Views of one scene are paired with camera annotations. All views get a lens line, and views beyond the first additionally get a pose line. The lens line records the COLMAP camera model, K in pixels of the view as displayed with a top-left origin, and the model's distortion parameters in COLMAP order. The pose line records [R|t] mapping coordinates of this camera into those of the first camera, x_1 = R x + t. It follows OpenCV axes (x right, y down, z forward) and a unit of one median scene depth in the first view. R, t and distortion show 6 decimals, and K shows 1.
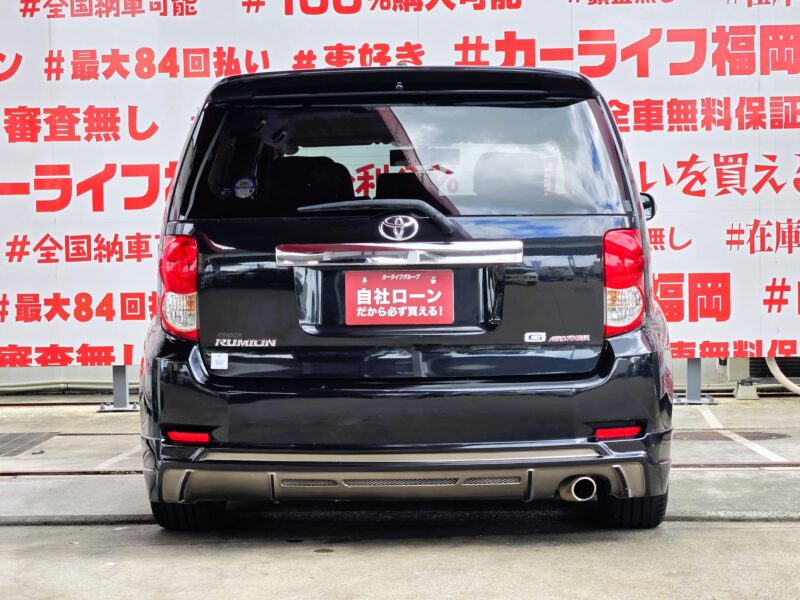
lens RADIAL K [[1936.6, 0, 400.0], [0, 1936.6, 300.0], [0, 0, 1]] dist [-0.285518, 3.992884]
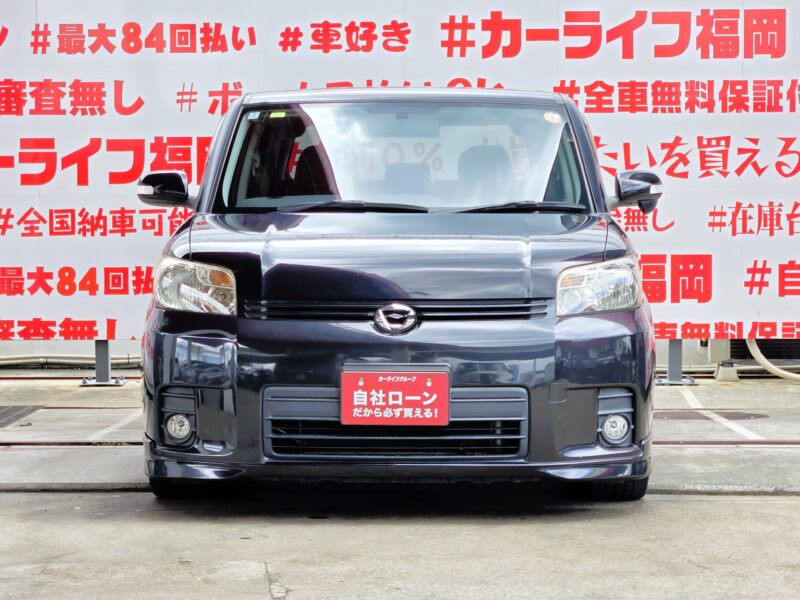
lens RADIAL K [[2041.4, 0, 400.0], [0, 2041.4, 300.0], [0, 0, 1]] dist [-0.553670, 7.435097]
pose [[0.999813, 0.011528, 0.015547, -0.007679], [-0.011695, 0.999875, 0.010652, 0.000307], [-0.015422, -0.010832, 0.999822, -0.053650]]
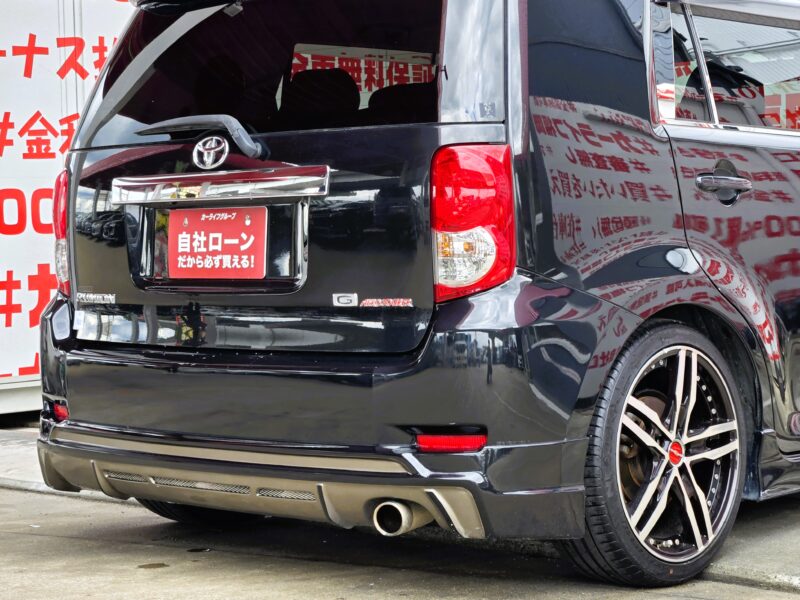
lens RADIAL K [[1936.6, 0, 400.0], [0, 1936.6, 300.0], [0, 0, 1]] dist [-0.285518, 3.992884]
pose [[0.762871, 0.022356, -0.646164, 0.314374], [-0.010532, 0.999699, 0.022153, 0.001919], [0.646465, -0.010095, 0.762877, 0.265812]]
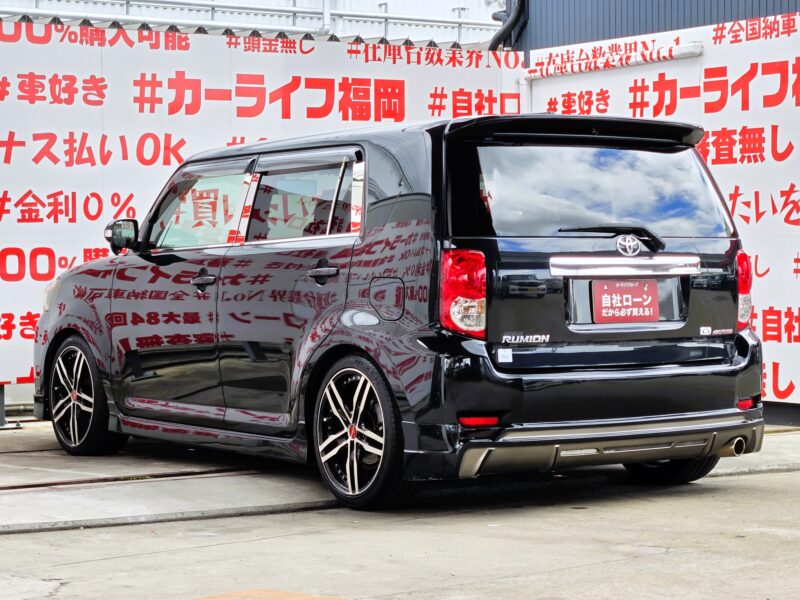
lens RADIAL K [[2048.1, 0, 407.8], [0, 2048.1, 310.1], [0, 0, 1]] dist [-0.435968, 7.053826]
pose [[0.805998, -0.008577, 0.591856, -0.514028], [0.019059, 0.999753, -0.011467, 0.009805], [-0.591612, 0.020523, 0.805962, 0.010279]]
